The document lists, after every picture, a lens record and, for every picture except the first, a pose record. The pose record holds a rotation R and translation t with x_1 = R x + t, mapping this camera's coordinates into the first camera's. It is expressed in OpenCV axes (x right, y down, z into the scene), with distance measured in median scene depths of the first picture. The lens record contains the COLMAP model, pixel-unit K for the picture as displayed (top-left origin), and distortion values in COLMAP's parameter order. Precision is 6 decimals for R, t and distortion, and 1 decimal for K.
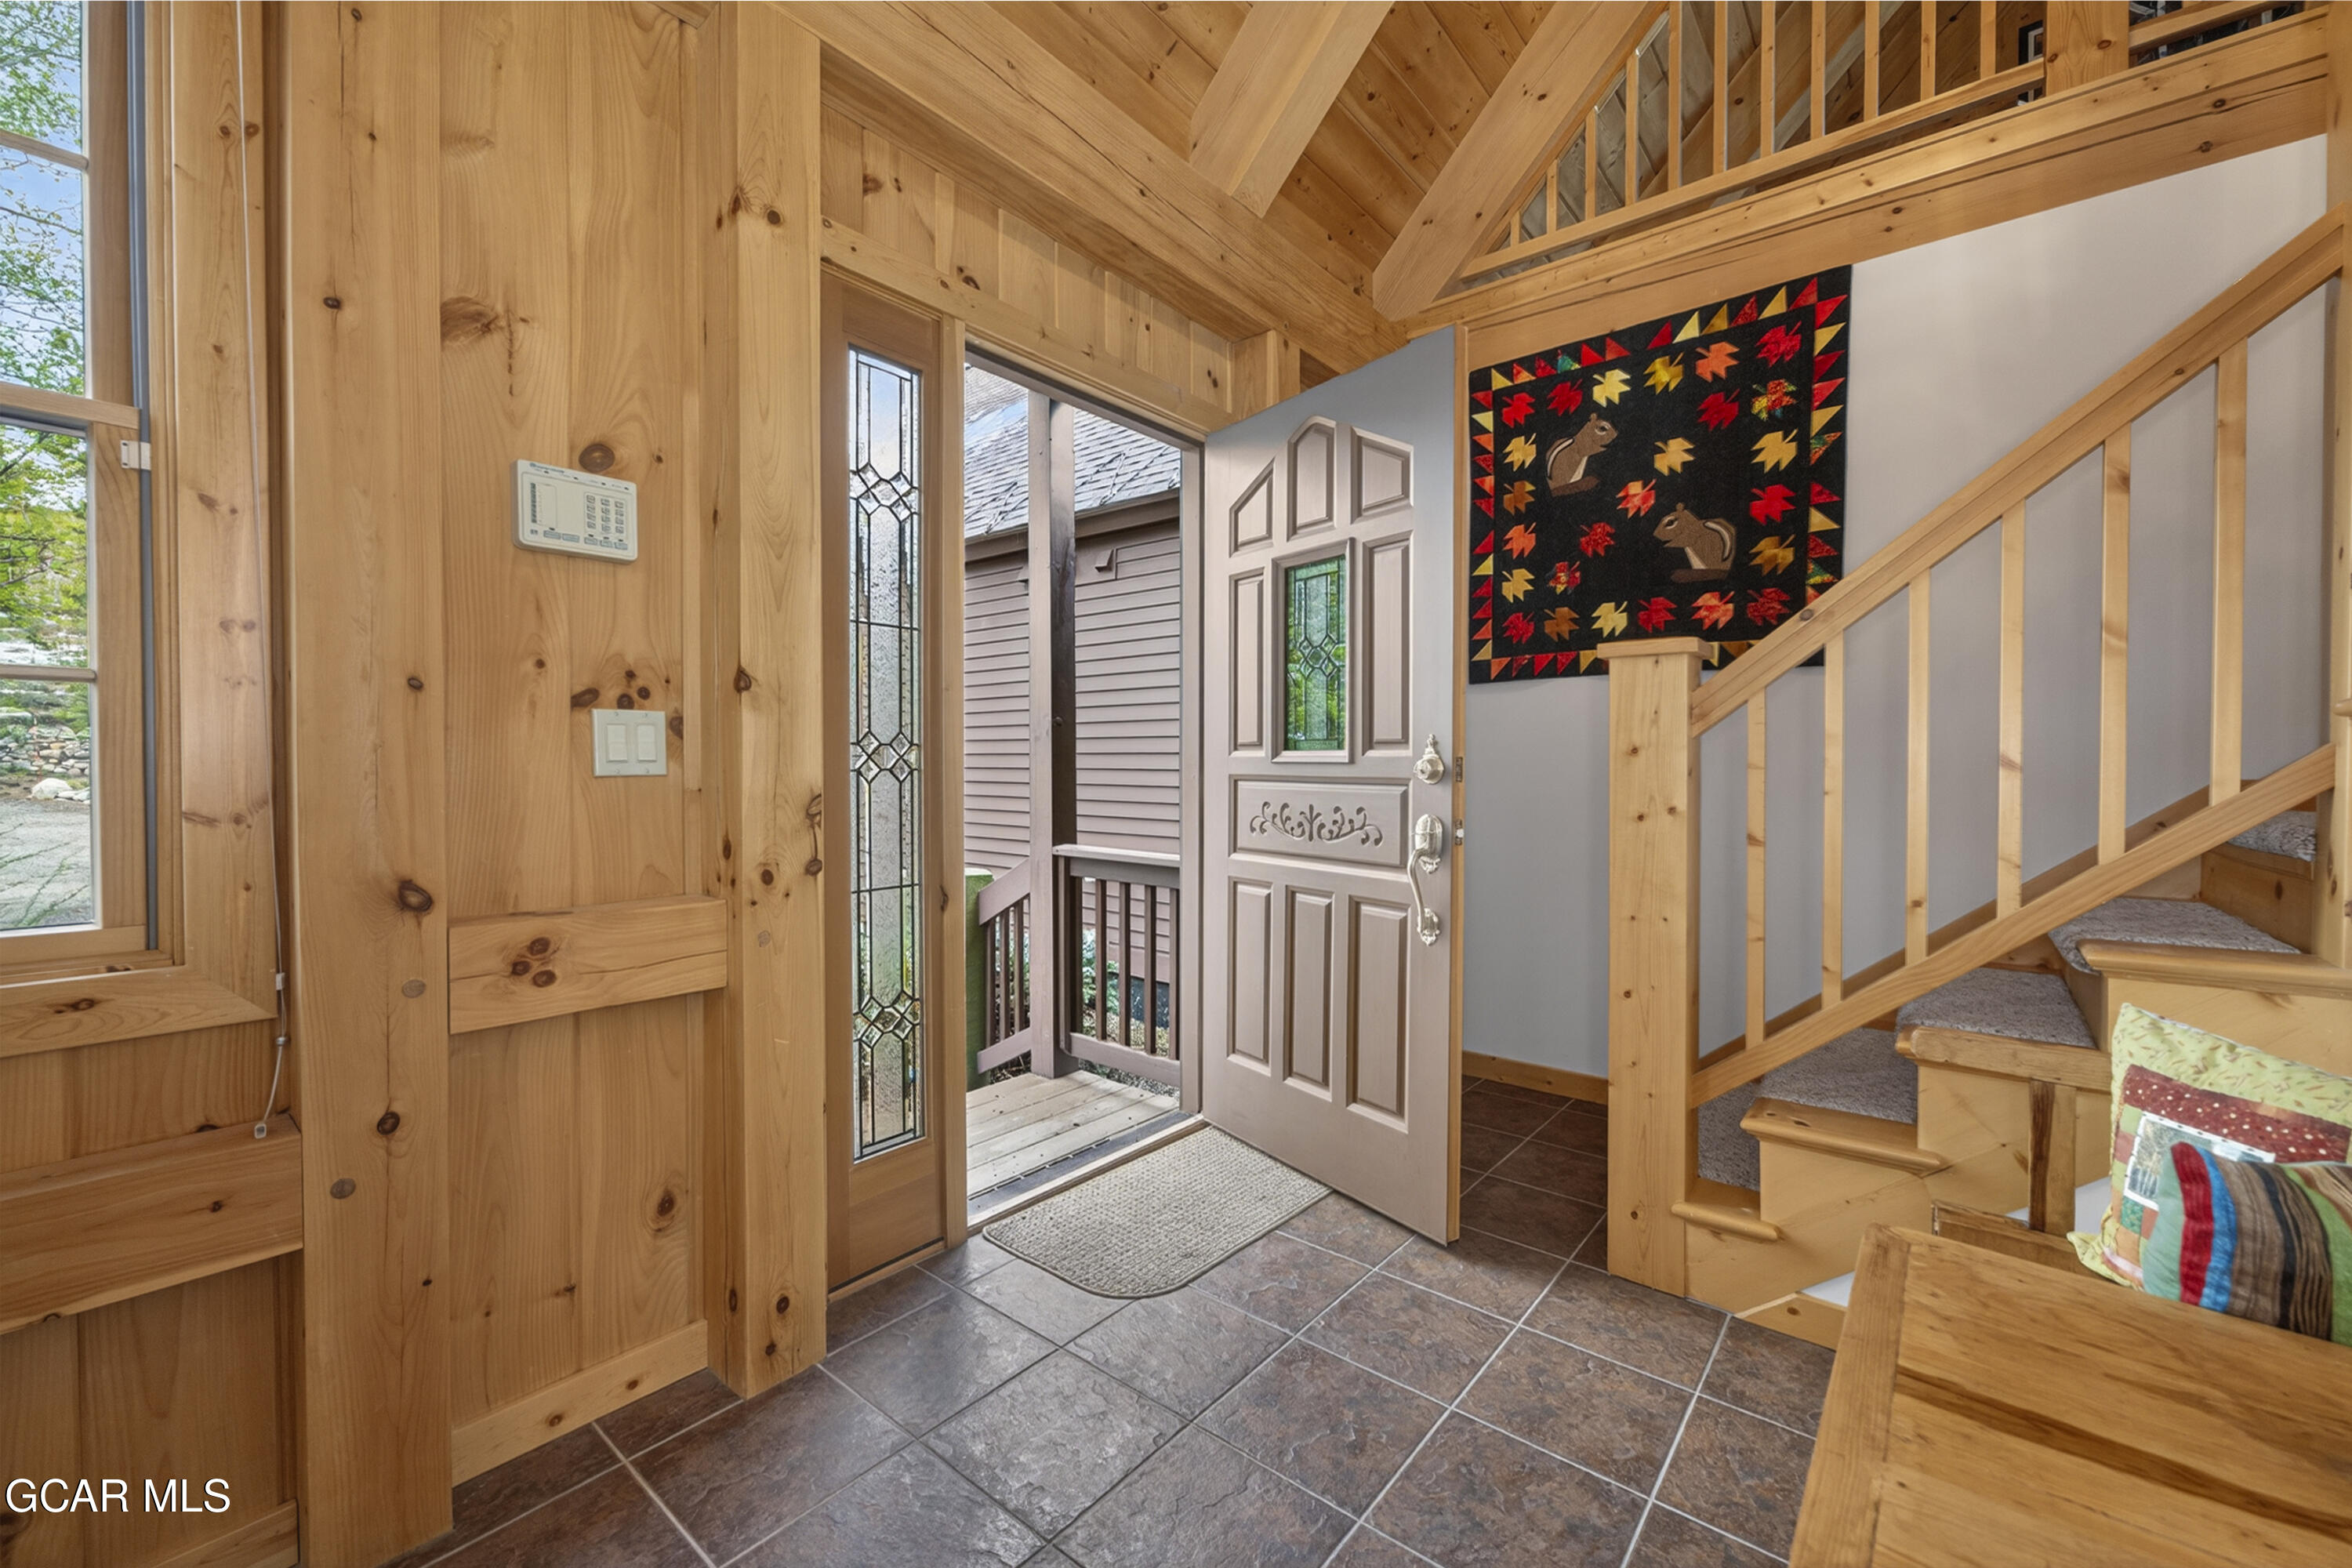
lens RADIAL K [[939.7, 0, 1178.0], [0, 939.7, 774.4], [0, 0, 1]] dist [0.007137, -0.000459]
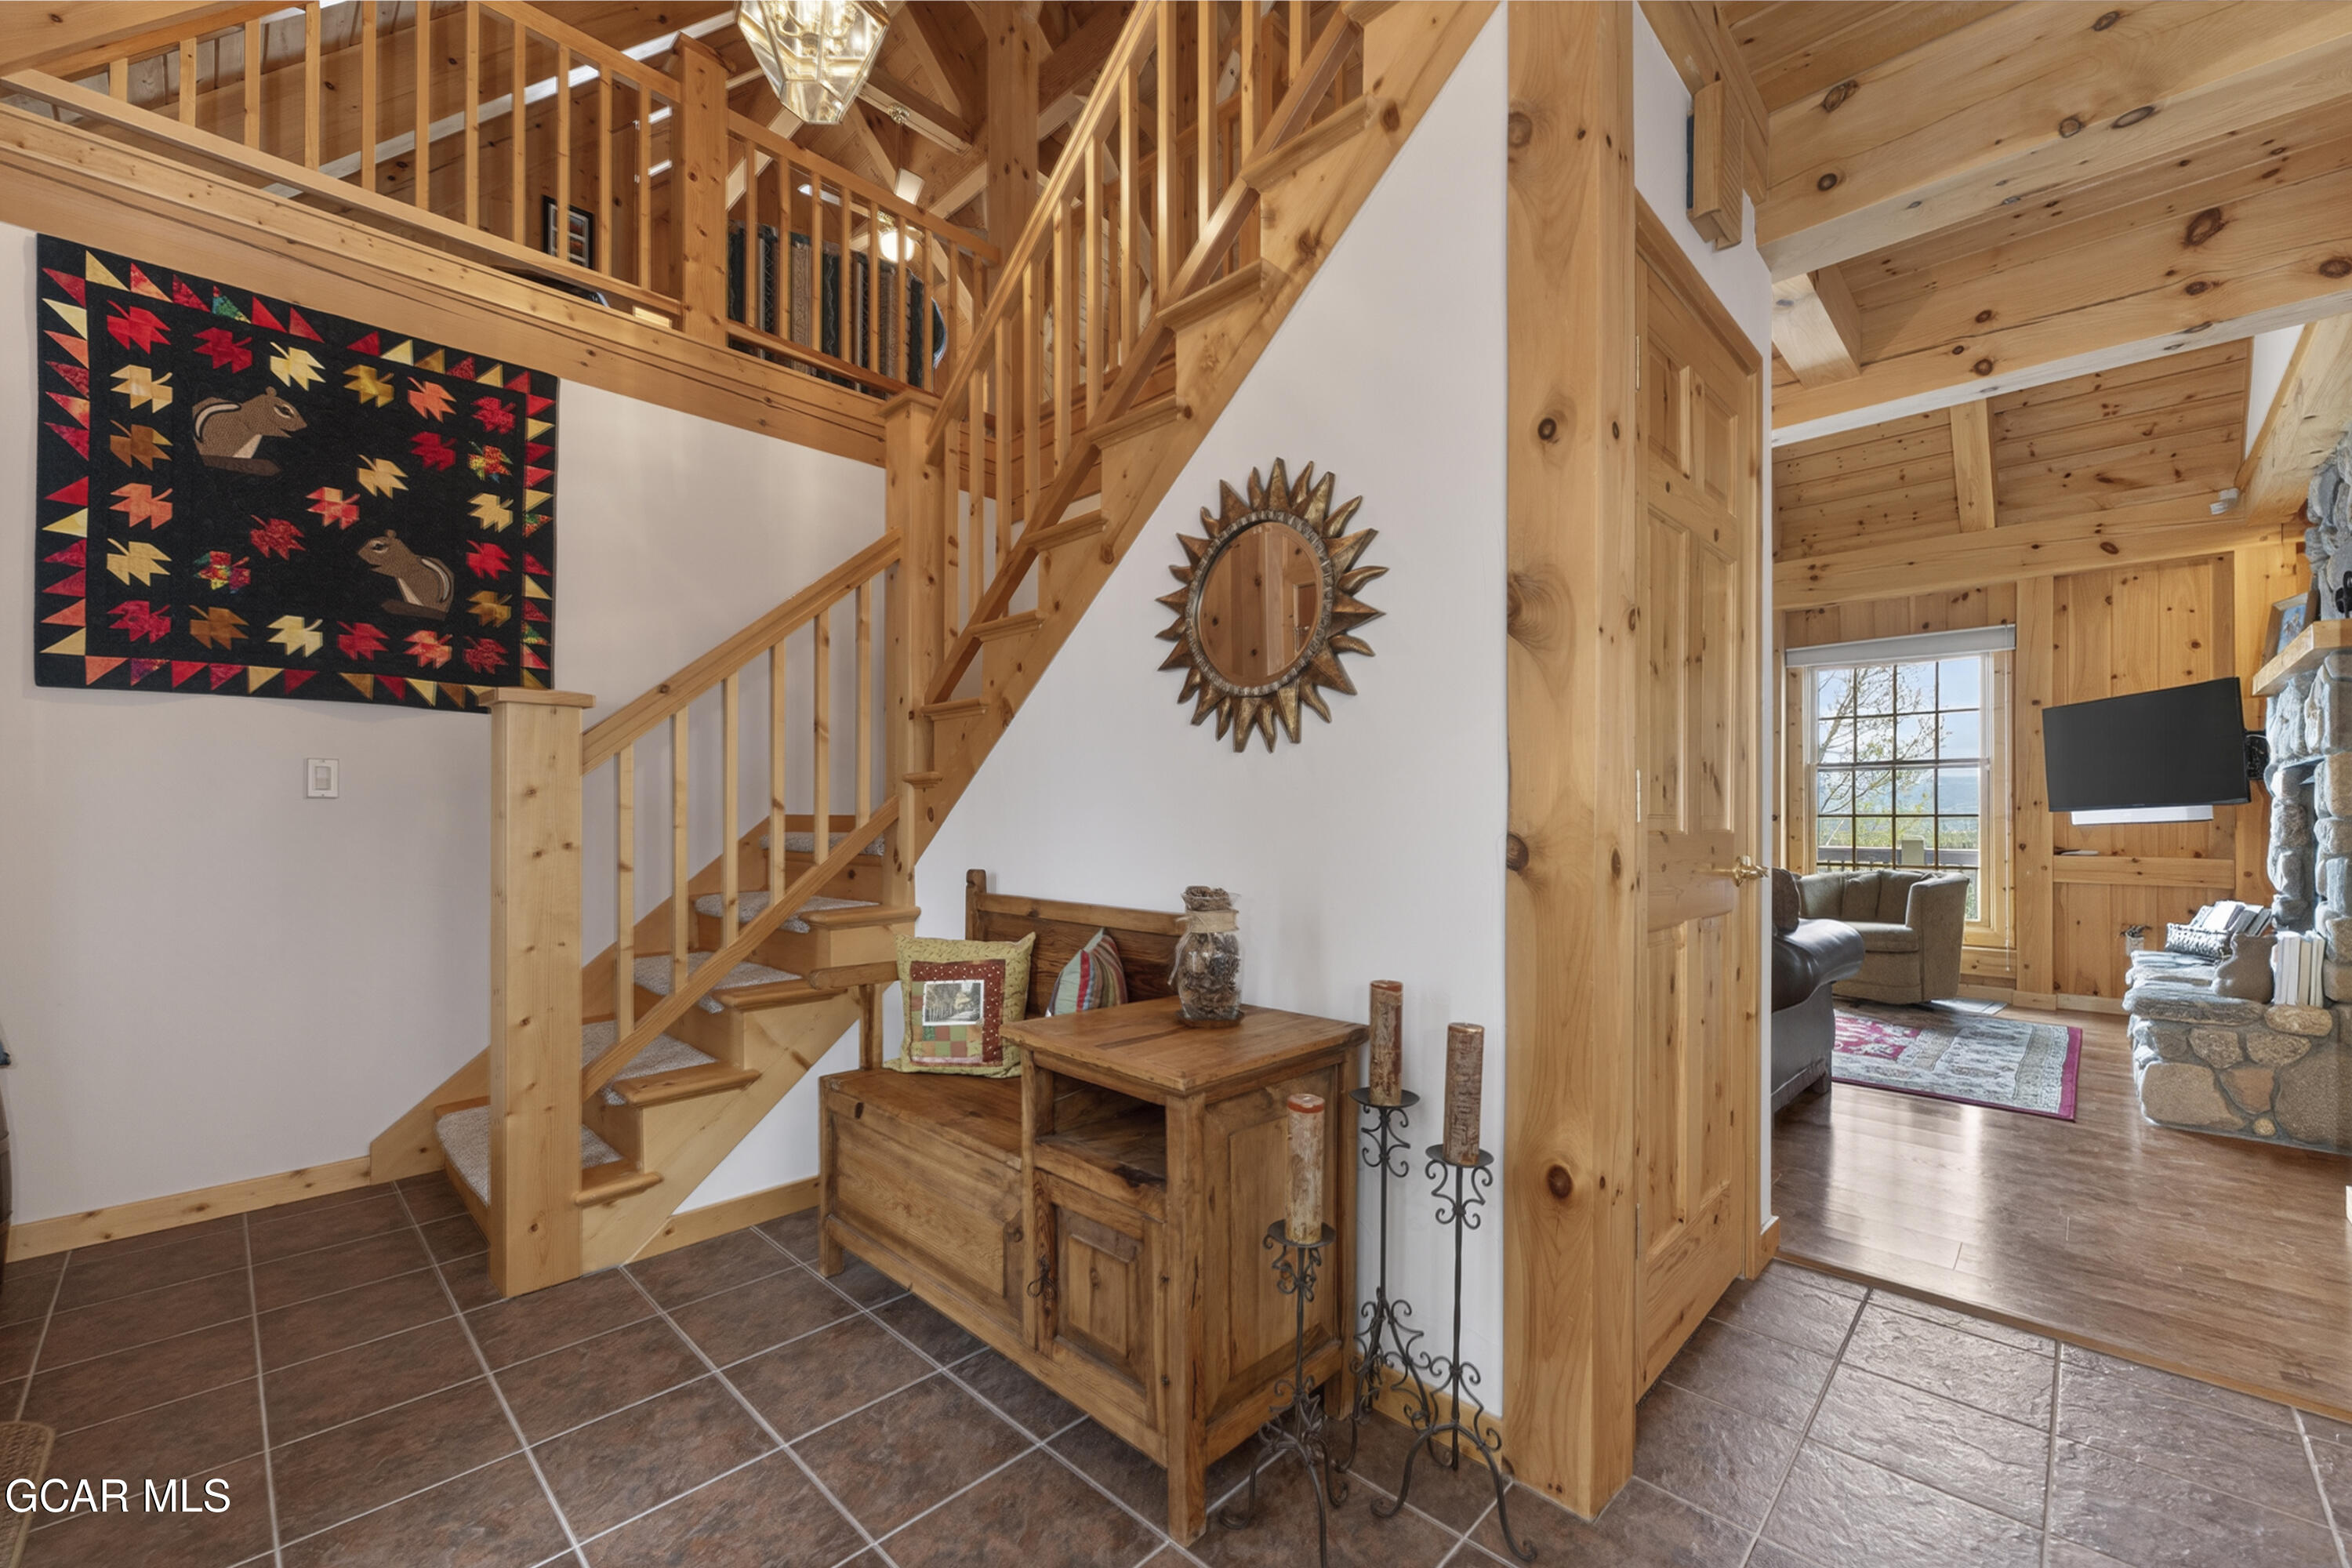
lens RADIAL K [[939.7, 0, 1217.5], [0, 939.7, 807.2], [0, 0, 1]] dist [0.007137, -0.000459]
pose [[0.052053, -0.000375, 0.998644, -0.379791], [0.007858, 0.999969, -0.000034, -0.001093], [-0.998613, 0.007849, 0.052054, 0.118926]]
